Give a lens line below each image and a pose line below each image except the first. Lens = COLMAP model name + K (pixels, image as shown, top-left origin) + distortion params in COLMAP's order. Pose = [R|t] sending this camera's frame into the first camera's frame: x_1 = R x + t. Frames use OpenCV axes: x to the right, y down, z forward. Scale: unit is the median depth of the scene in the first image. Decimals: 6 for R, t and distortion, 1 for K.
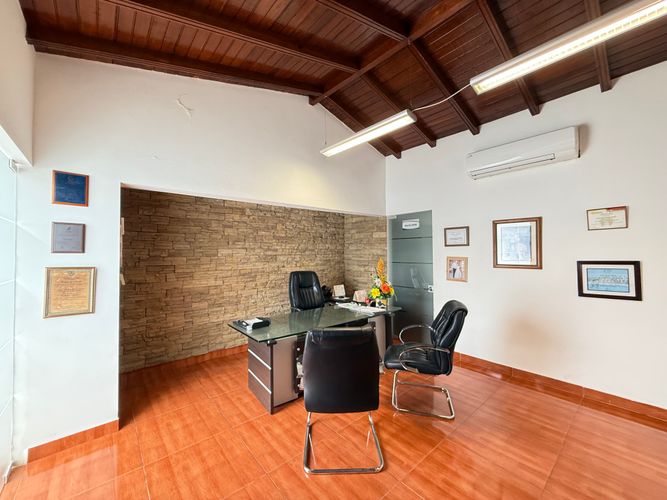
lens RADIAL K [[266.0, 0, 331.2], [0, 266.0, 252.9], [0, 0, 1]] dist [0.000598, 0.000054]
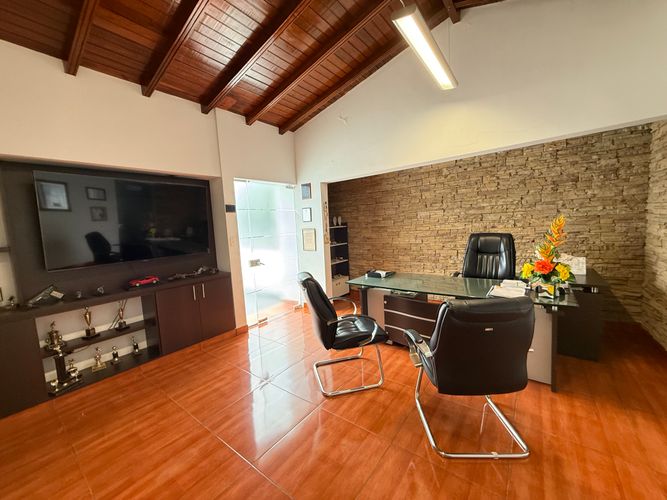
lens RADIAL K [[266.0, 0, 335.9], [0, 266.0, 254.5], [0, 0, 1]] dist [0.000598, 0.000054]
pose [[0.215240, 0.102605, -0.971156, 0.593615], [0.058274, 0.991343, 0.117654, 0.010774], [0.974821, -0.081917, 0.207398, 0.376262]]
